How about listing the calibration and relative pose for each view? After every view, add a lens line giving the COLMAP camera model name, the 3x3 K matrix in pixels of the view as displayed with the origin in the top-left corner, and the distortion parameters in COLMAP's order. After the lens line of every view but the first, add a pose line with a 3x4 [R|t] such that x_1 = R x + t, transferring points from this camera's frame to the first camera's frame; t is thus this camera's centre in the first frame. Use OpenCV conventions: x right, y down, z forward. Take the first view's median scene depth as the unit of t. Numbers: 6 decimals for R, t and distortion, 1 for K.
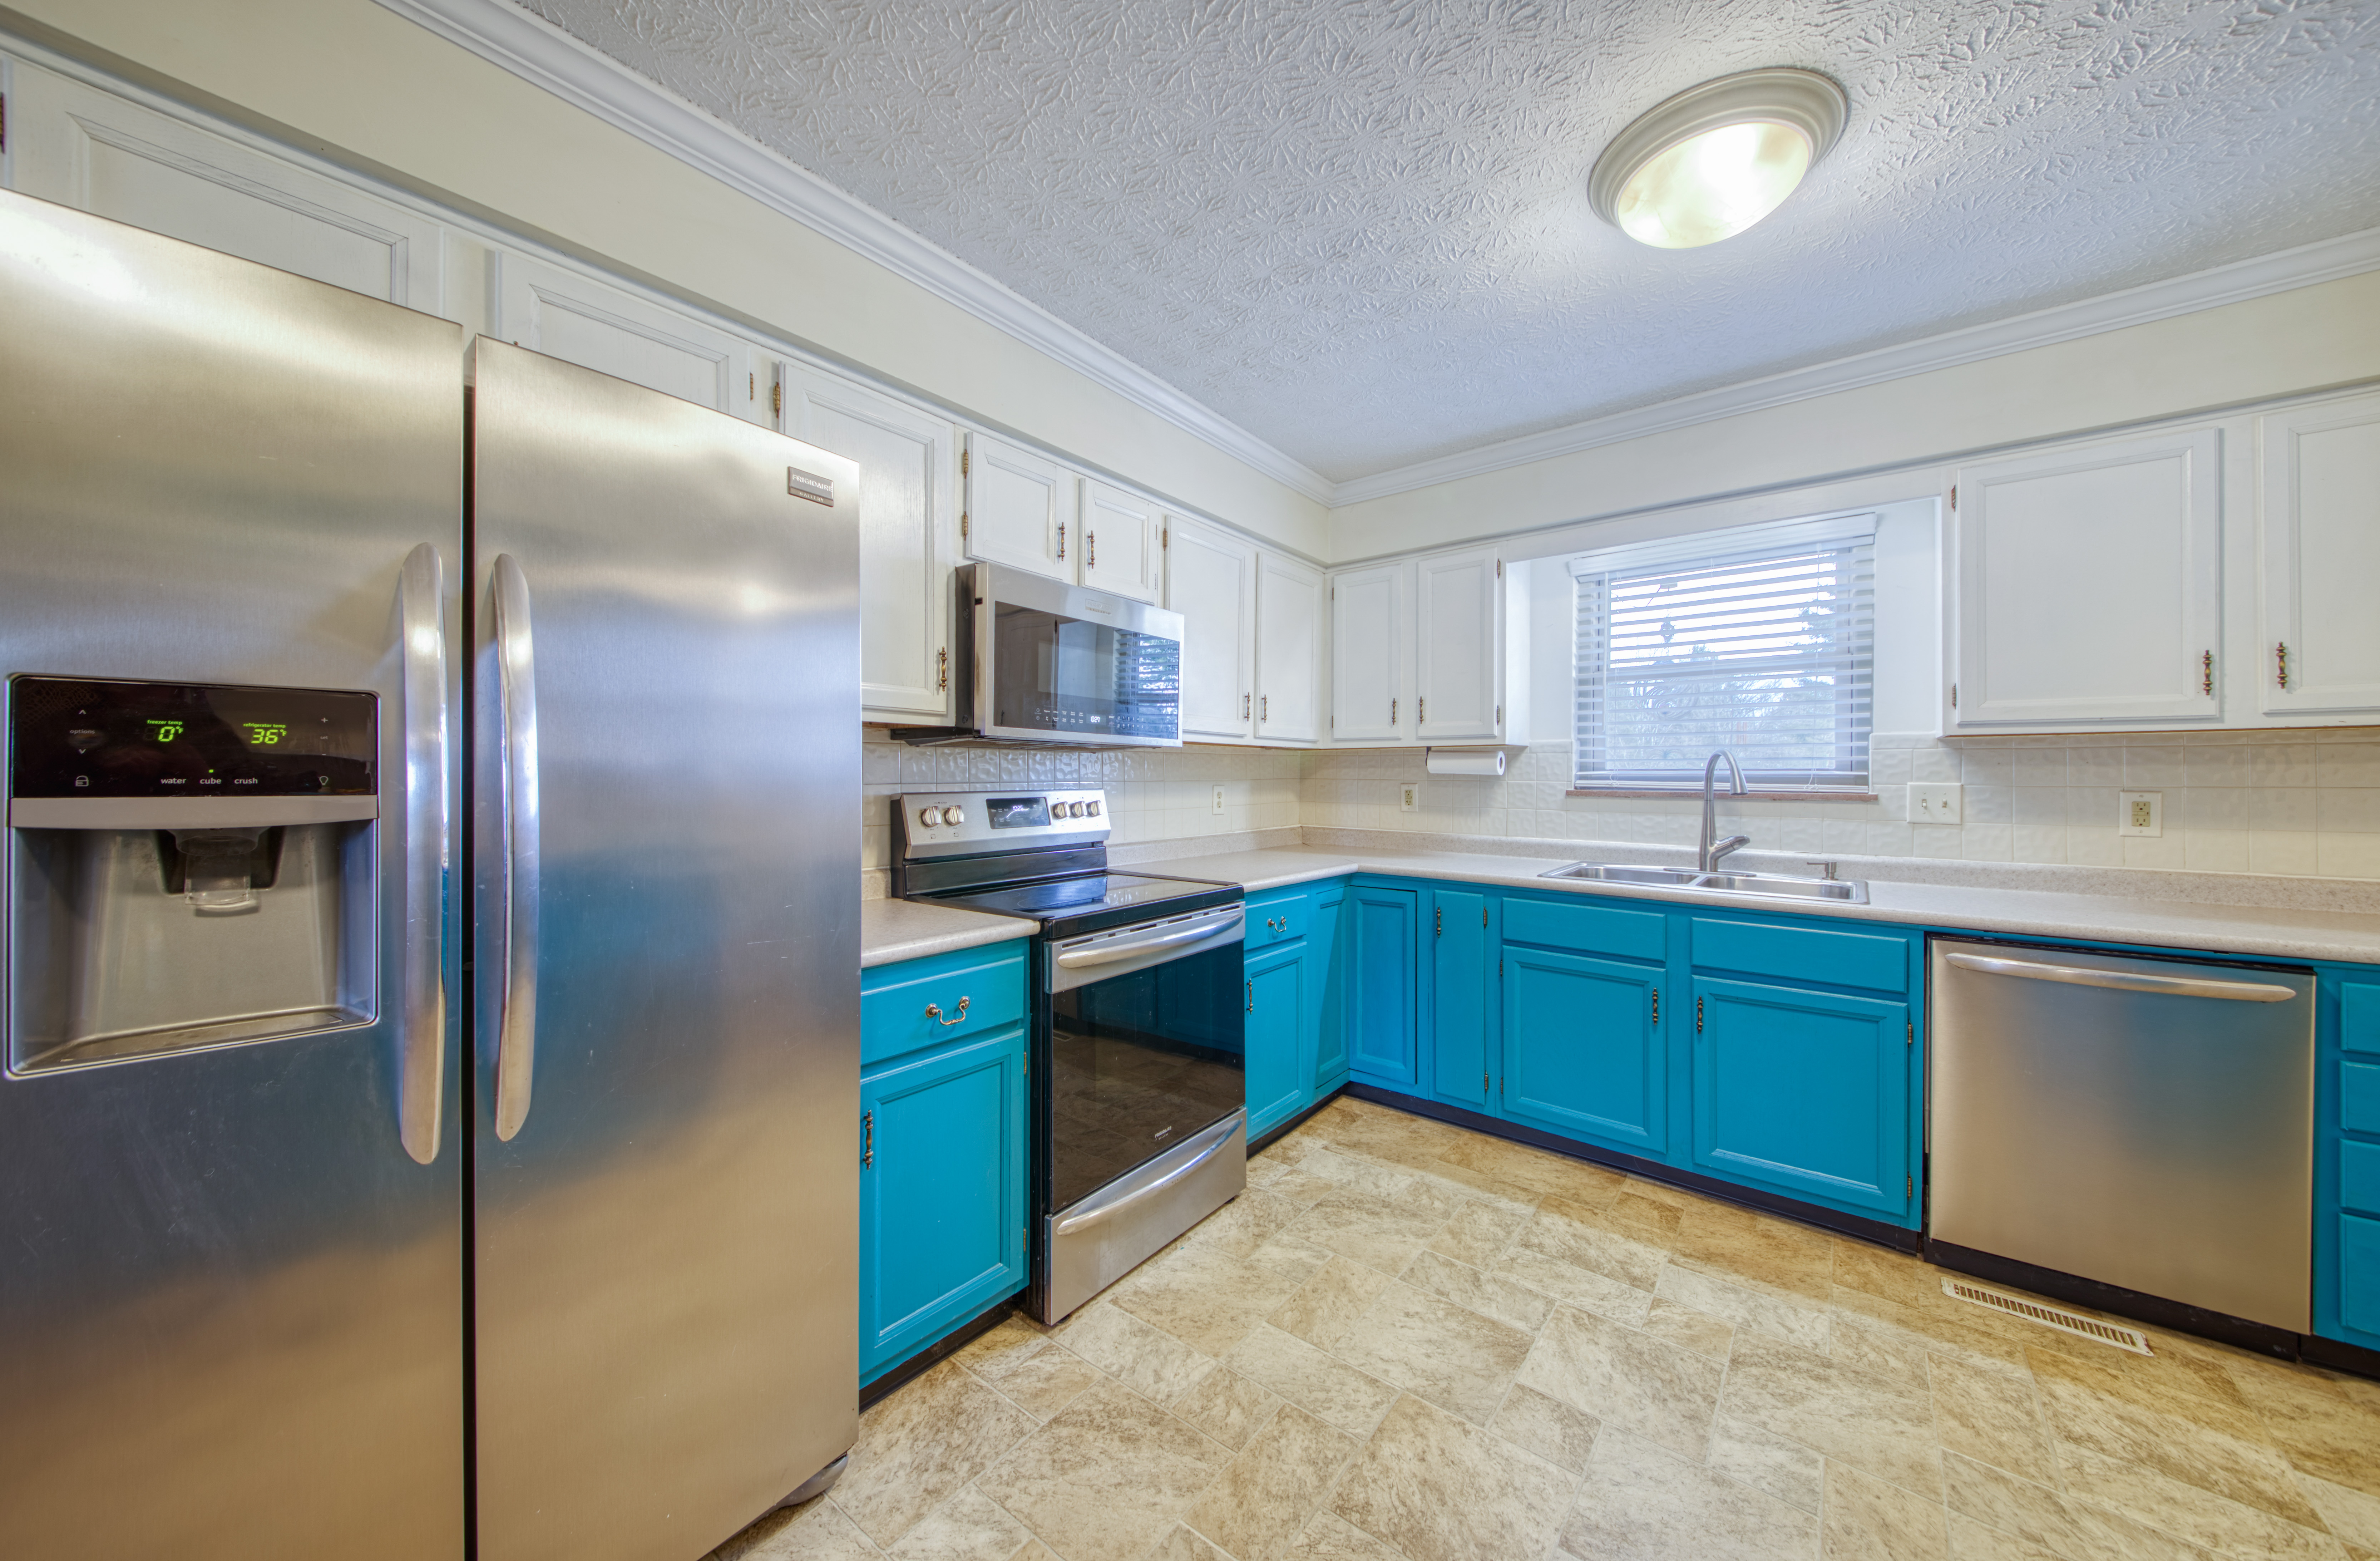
lens RADIAL K [[827.1, 0, 1190.0], [0, 827.1, 780.5], [0, 0, 1]] dist [0.016404, -0.008193]
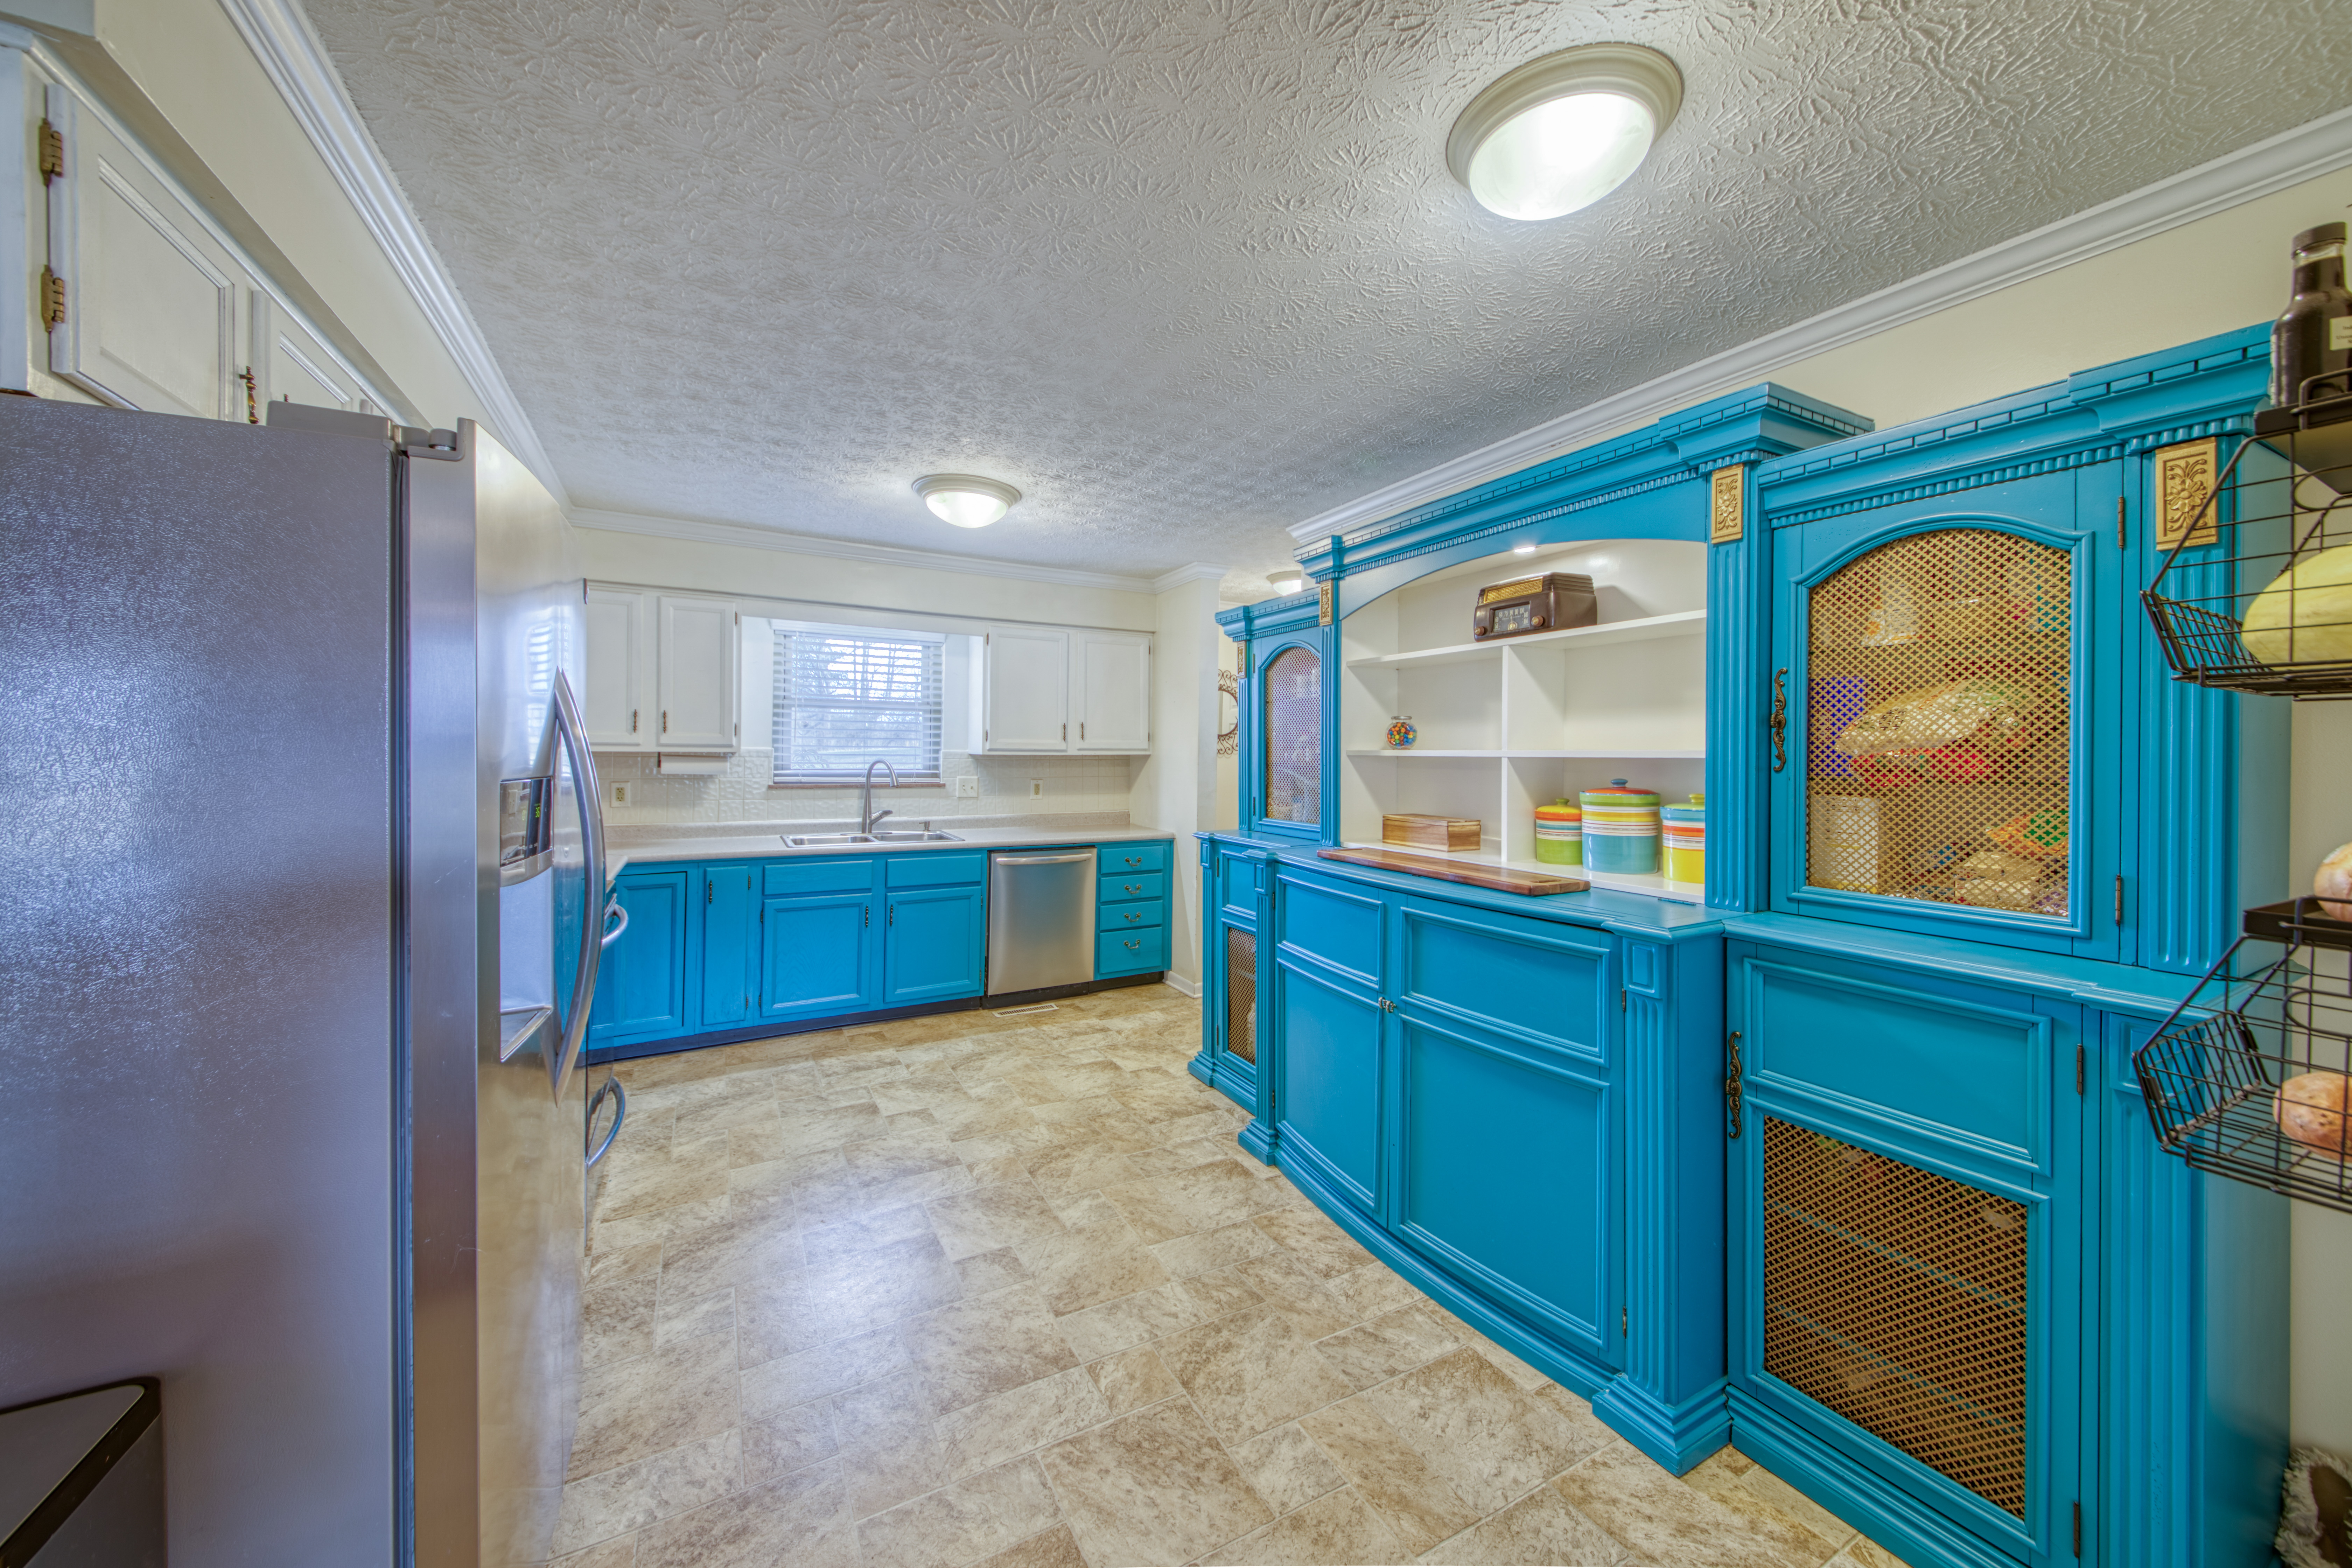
lens RADIAL K [[848.6, 0, 1201.6], [0, 848.6, 775.8], [0, 0, 1]] dist [0.056308, -0.000142]
pose [[0.350173, -0.022007, 0.936426, -0.825993], [-0.003094, 0.999691, 0.024651, -0.052811], [-0.936680, -0.011529, 0.349997, -0.223531]]
